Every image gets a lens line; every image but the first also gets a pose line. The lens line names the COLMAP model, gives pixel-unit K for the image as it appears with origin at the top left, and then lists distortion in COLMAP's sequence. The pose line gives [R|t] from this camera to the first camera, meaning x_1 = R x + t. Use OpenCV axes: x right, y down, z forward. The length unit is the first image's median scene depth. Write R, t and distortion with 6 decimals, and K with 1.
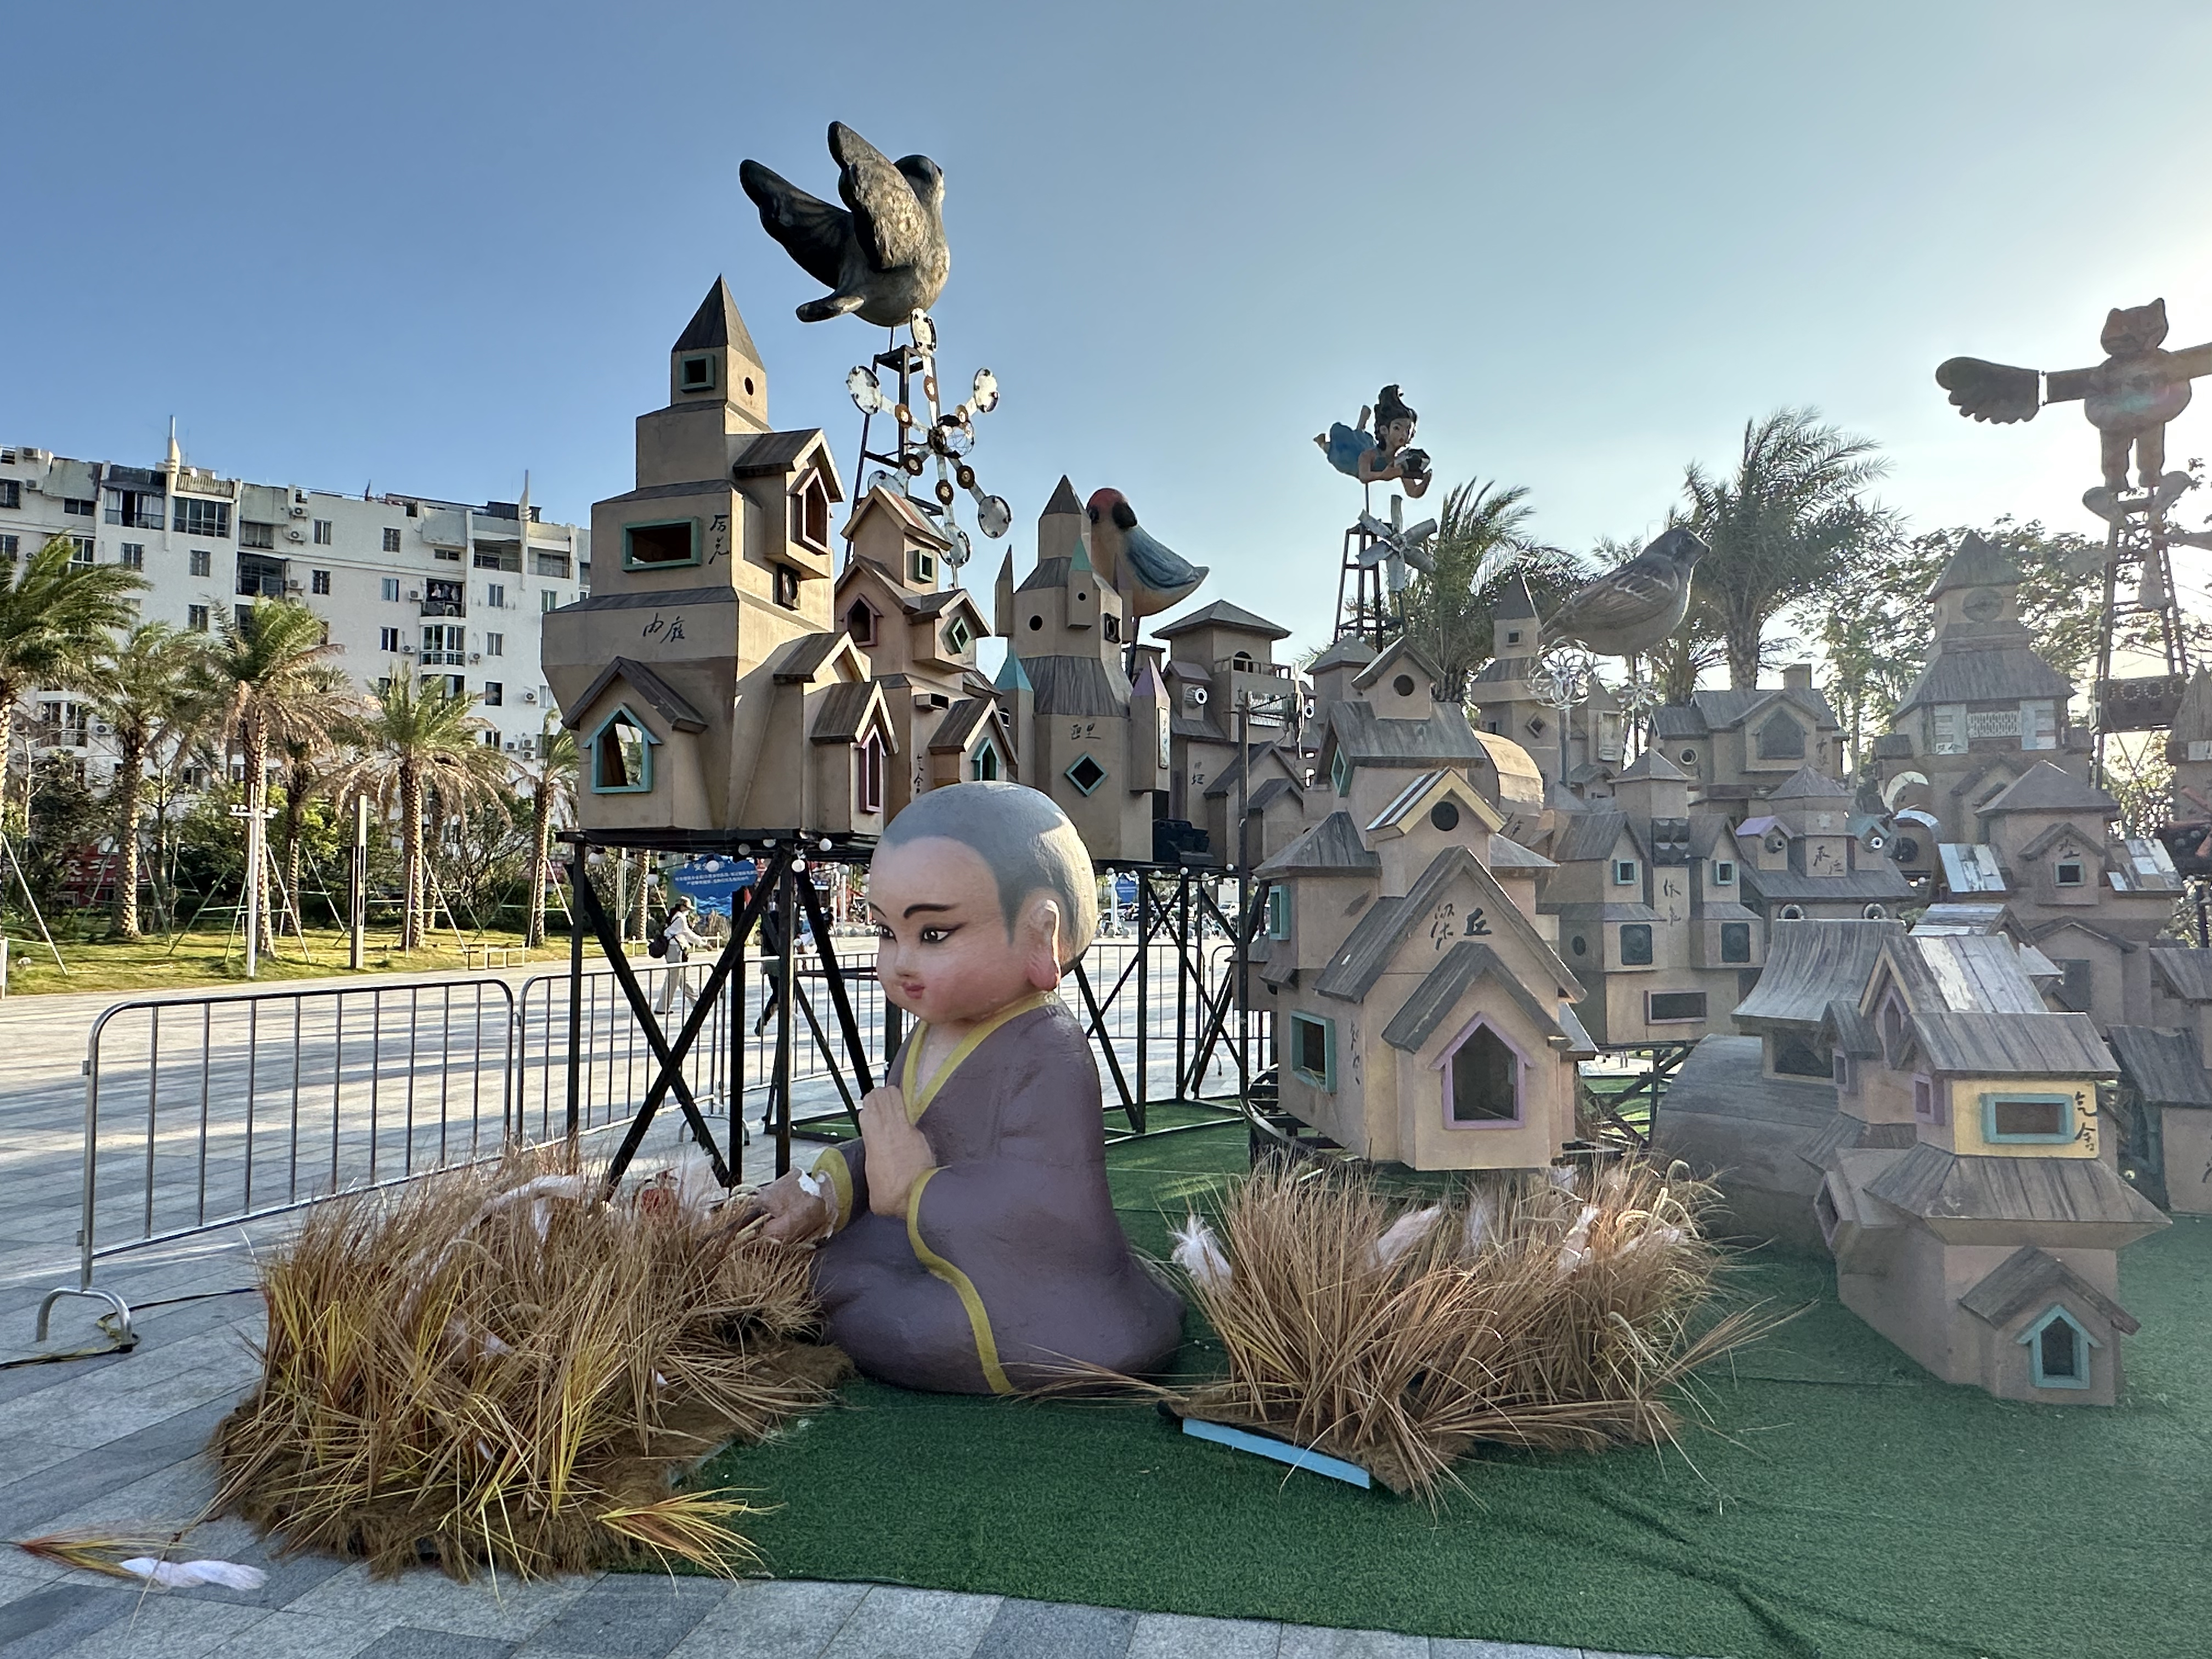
lens RADIAL K [[1285.4, 0, 1093.9], [0, 1285.4, 828.8], [0, 0, 1]] dist [0.005528, -0.000222]
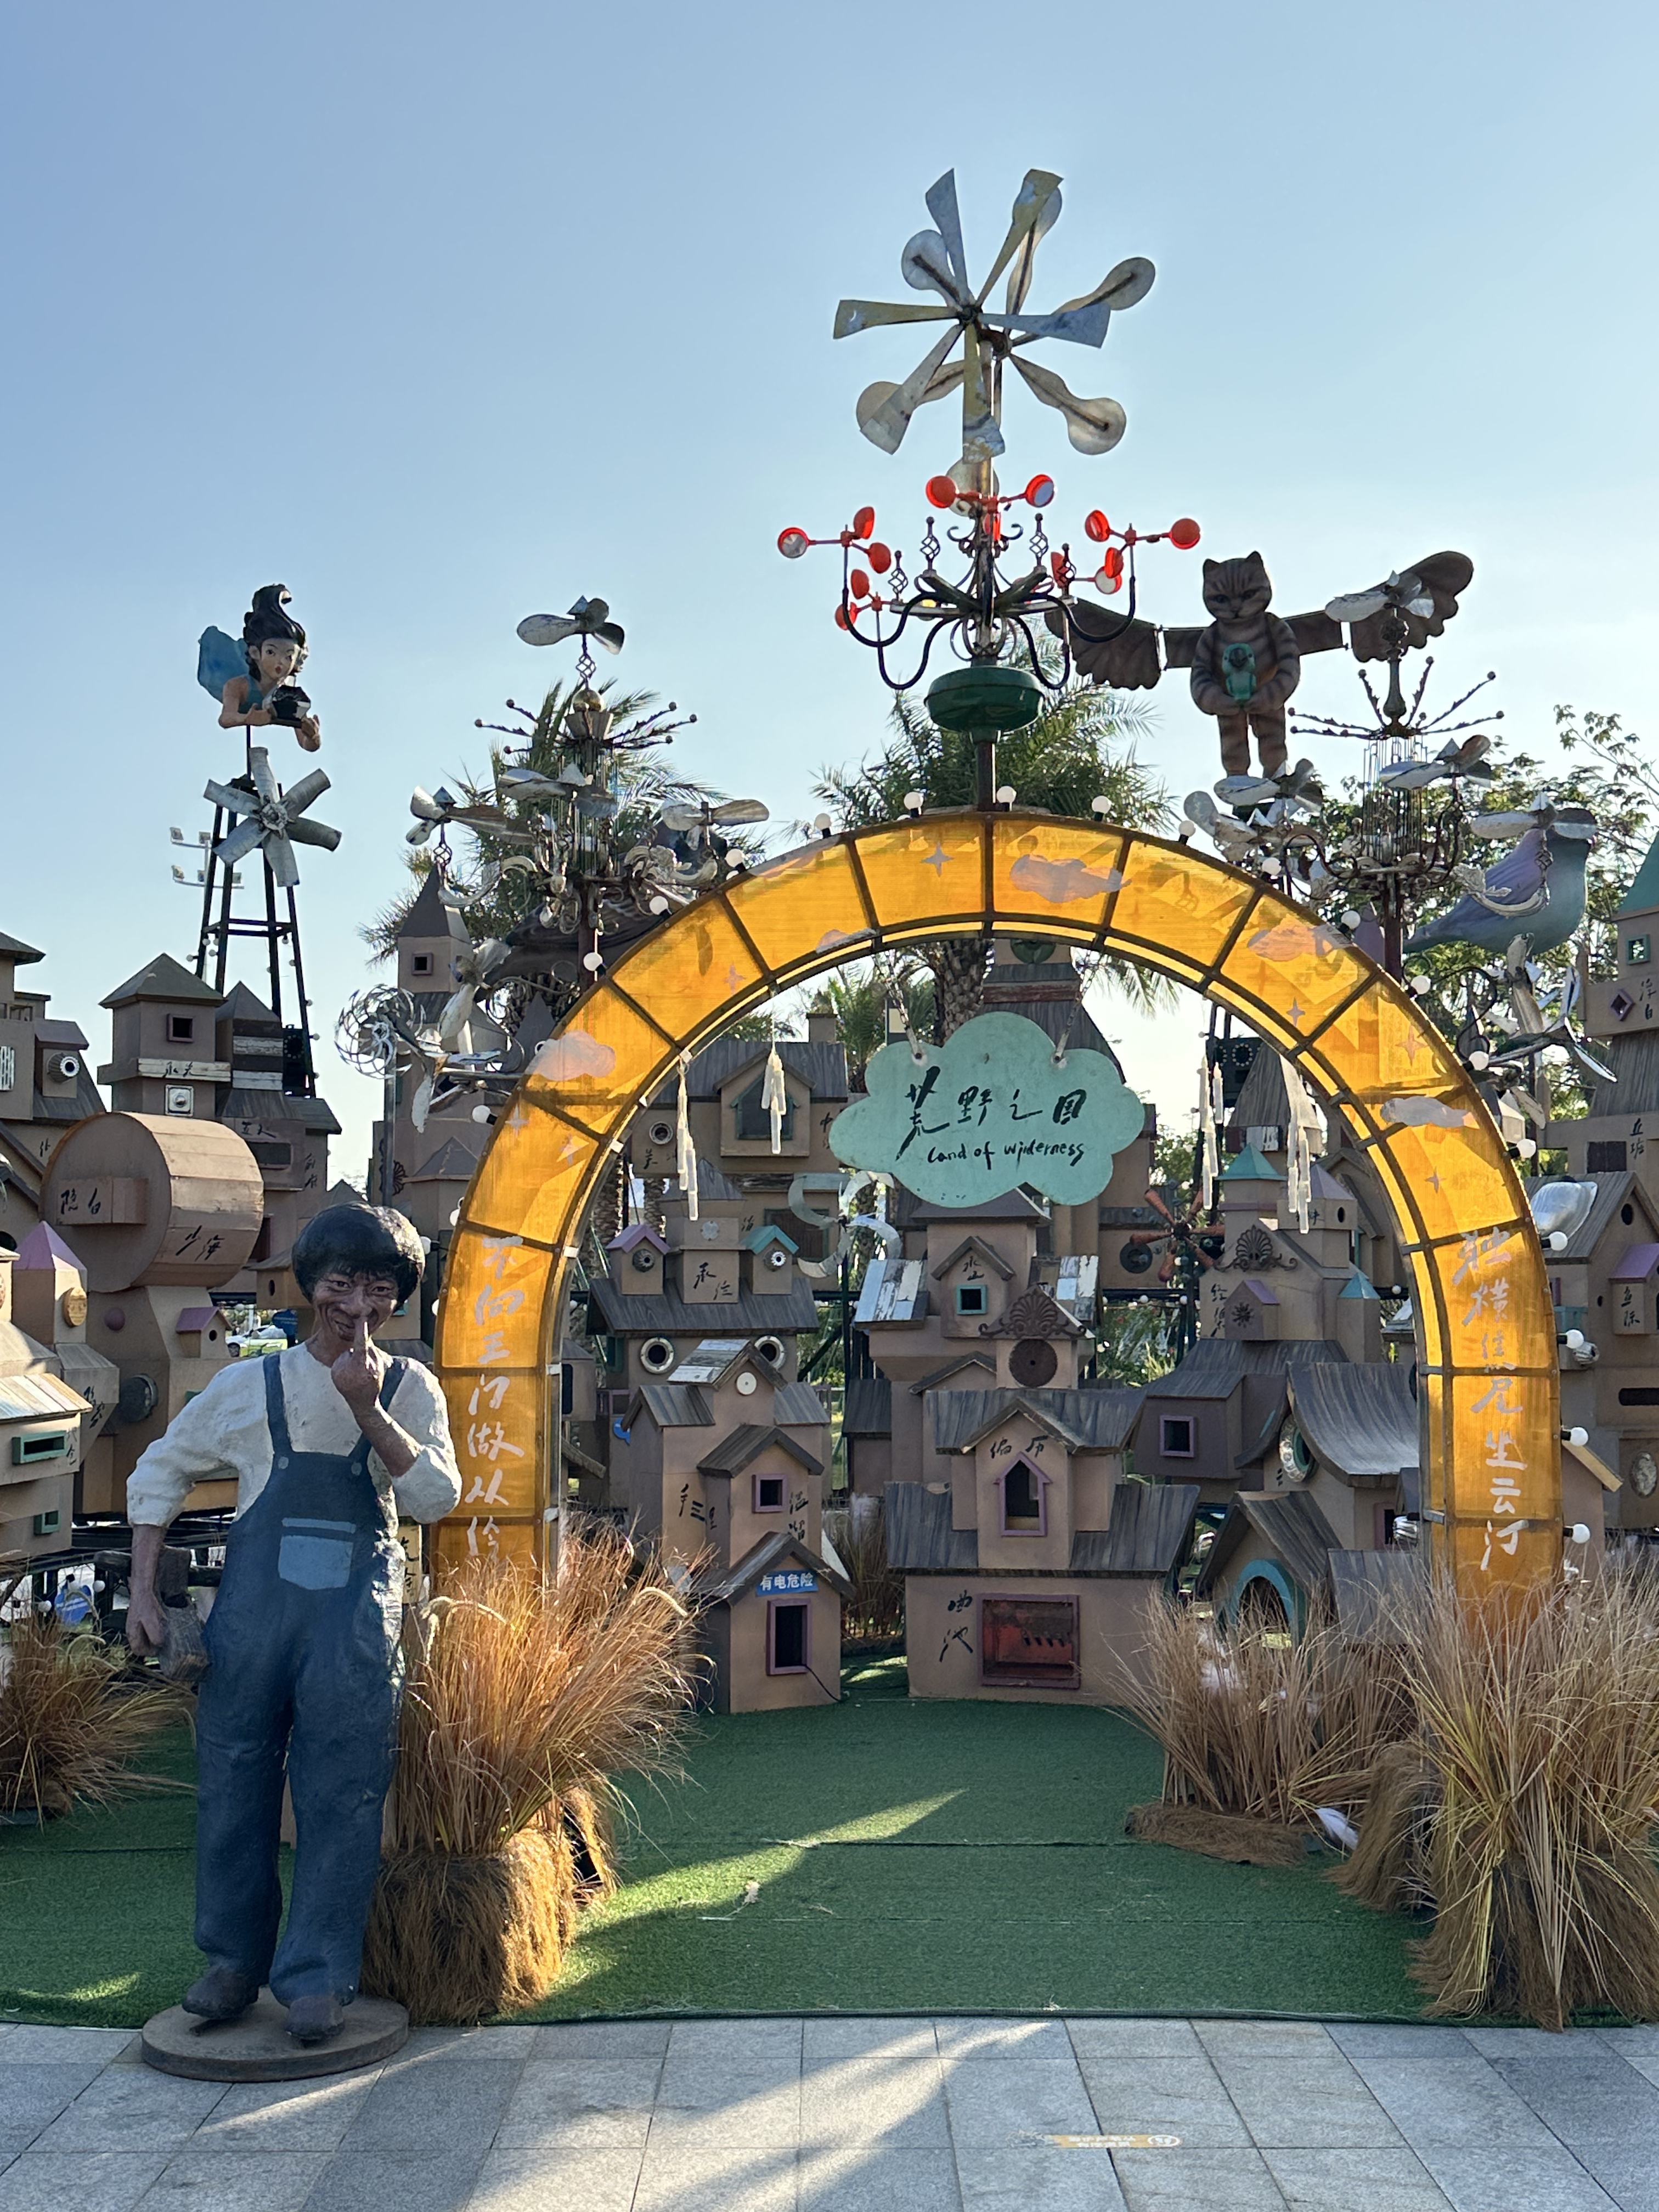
lens RADIAL K [[2410.9, 0, 840.6], [0, 2410.9, 1120.6], [0, 0, 1]] dist [0.083087, 0.000000]
pose [[0.975086, 0.012770, 0.221459, 0.264787], [-0.006045, 0.999500, -0.031021, -0.022739], [-0.221745, 0.028909, 0.974676, -0.353541]]
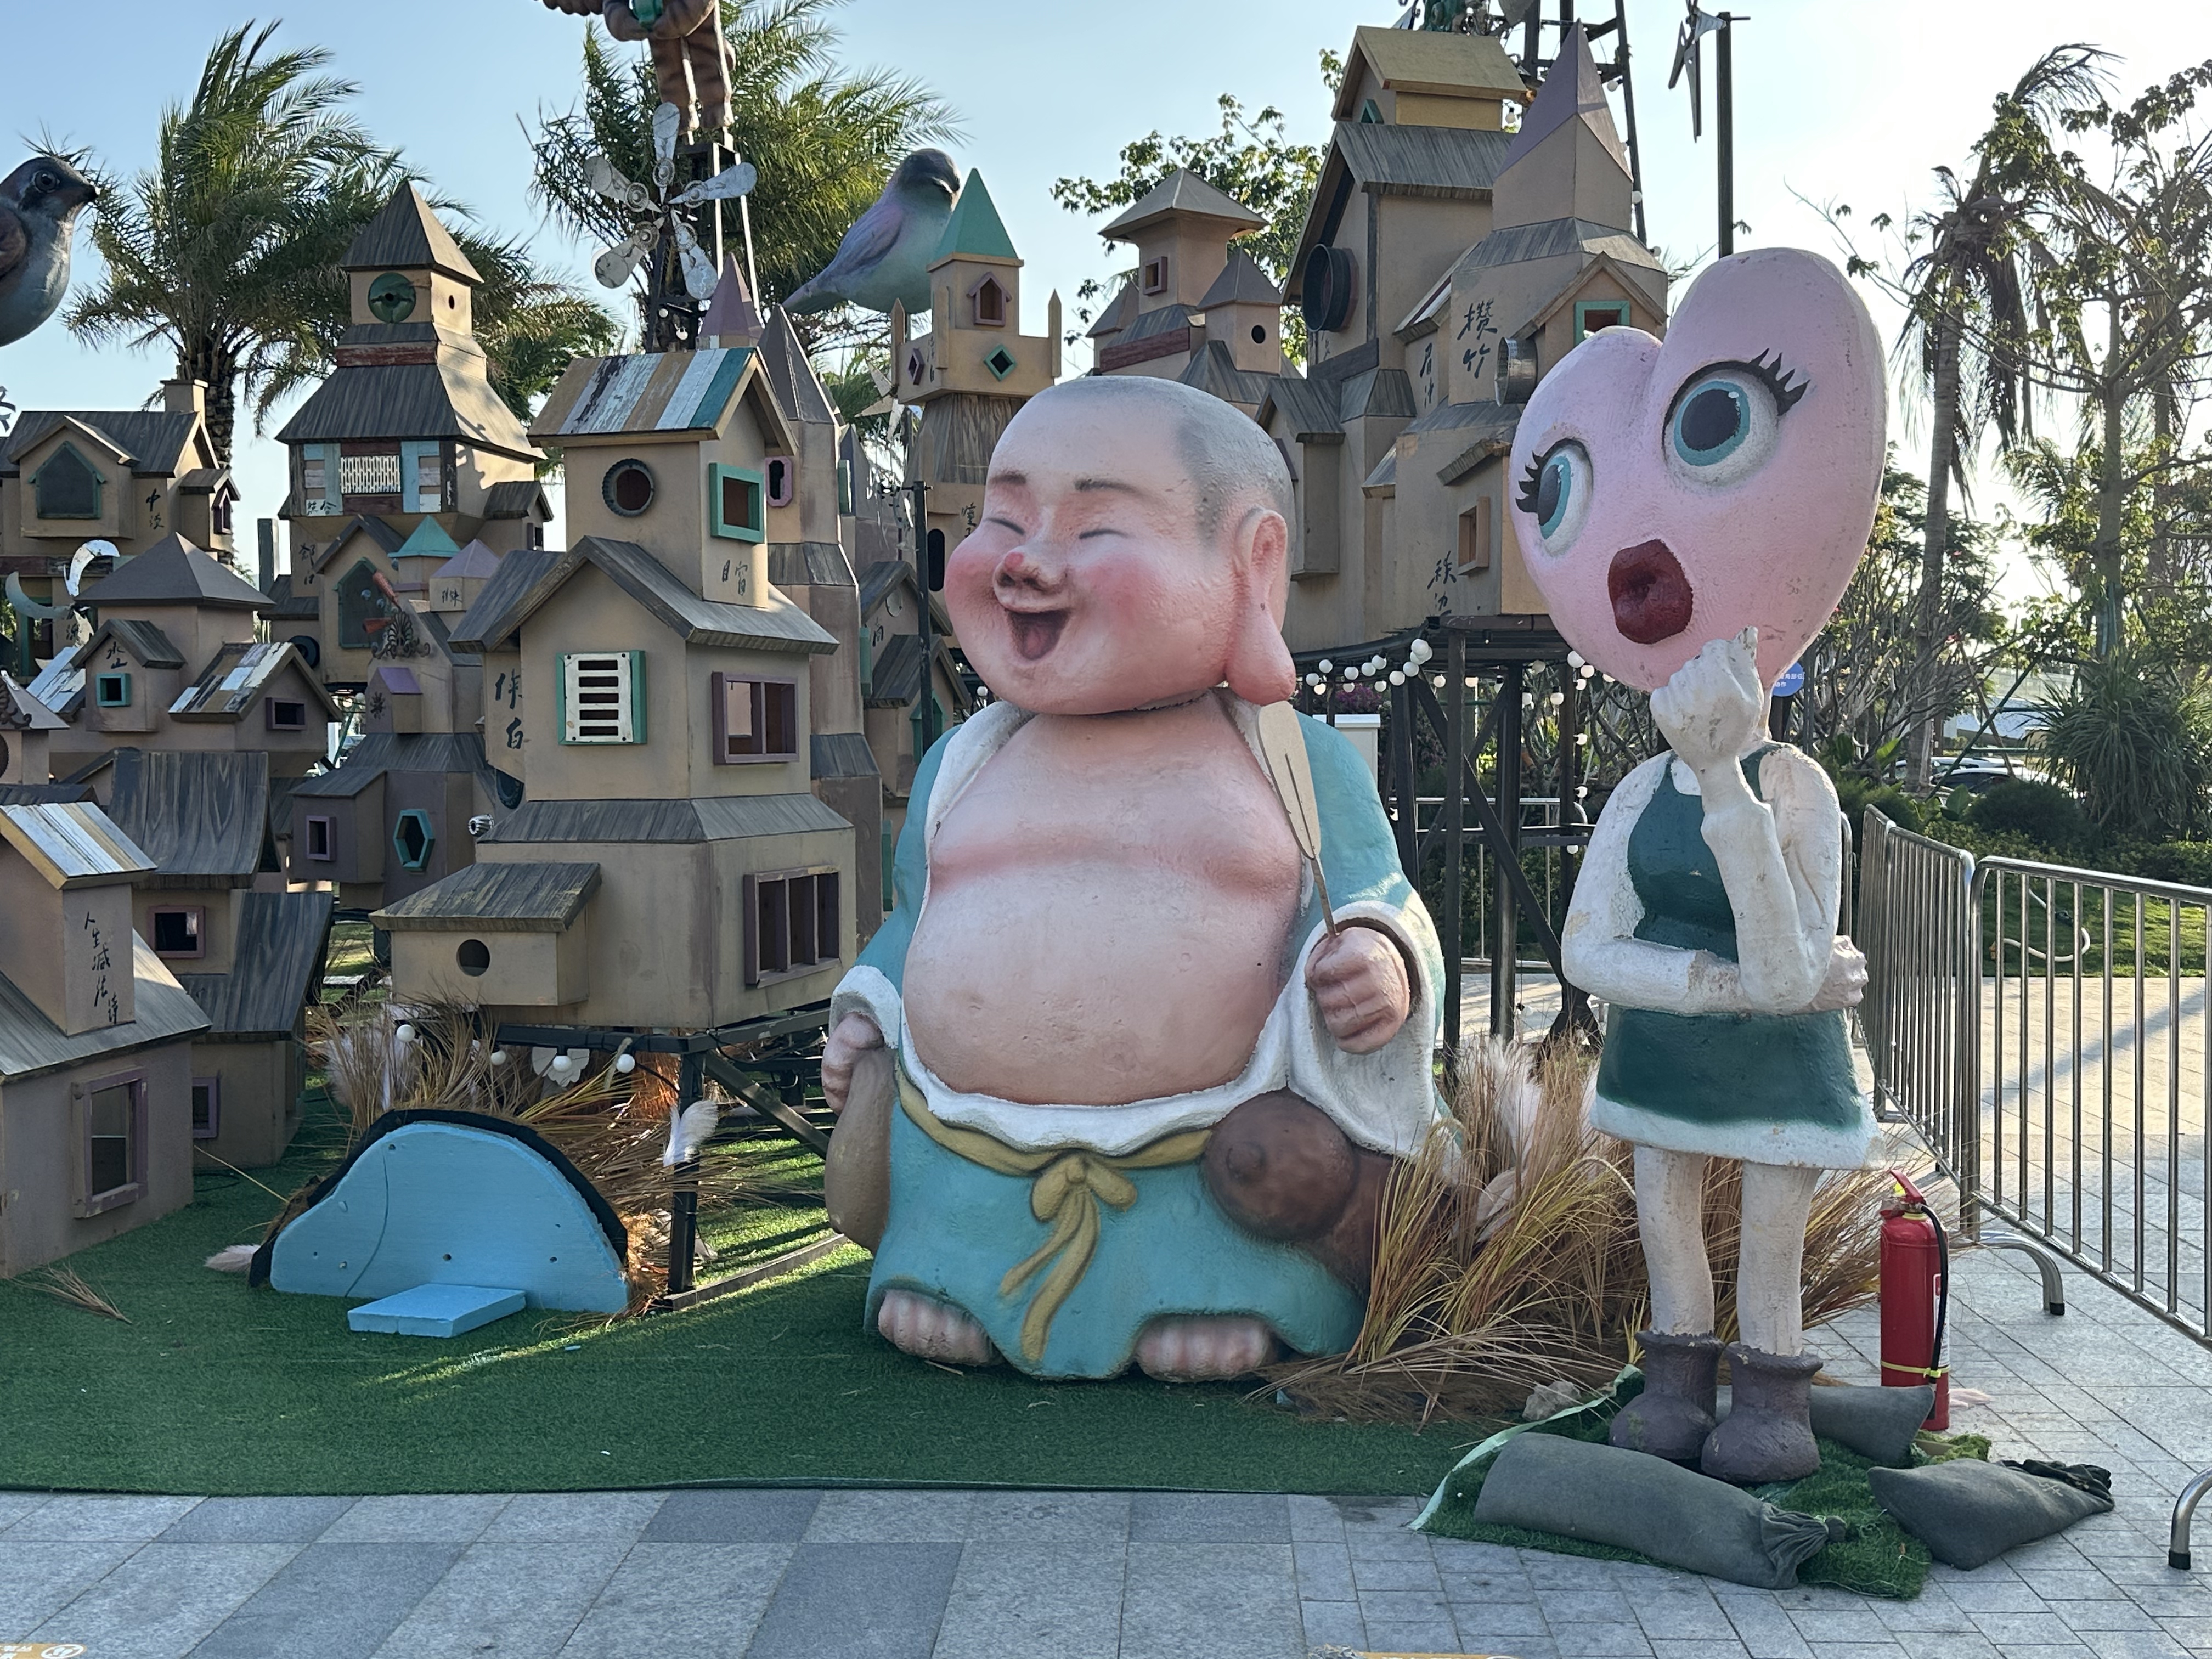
lens RADIAL K [[2410.9, 0, 1102.3], [0, 2410.9, 820.5], [0, 0, 1]] dist [0.083087, 0.000000]
pose [[0.986043, -0.015835, 0.165736, 0.839044], [0.000806, 0.995909, 0.090356, -0.012518], [-0.166489, -0.088961, 0.982022, -0.366034]]
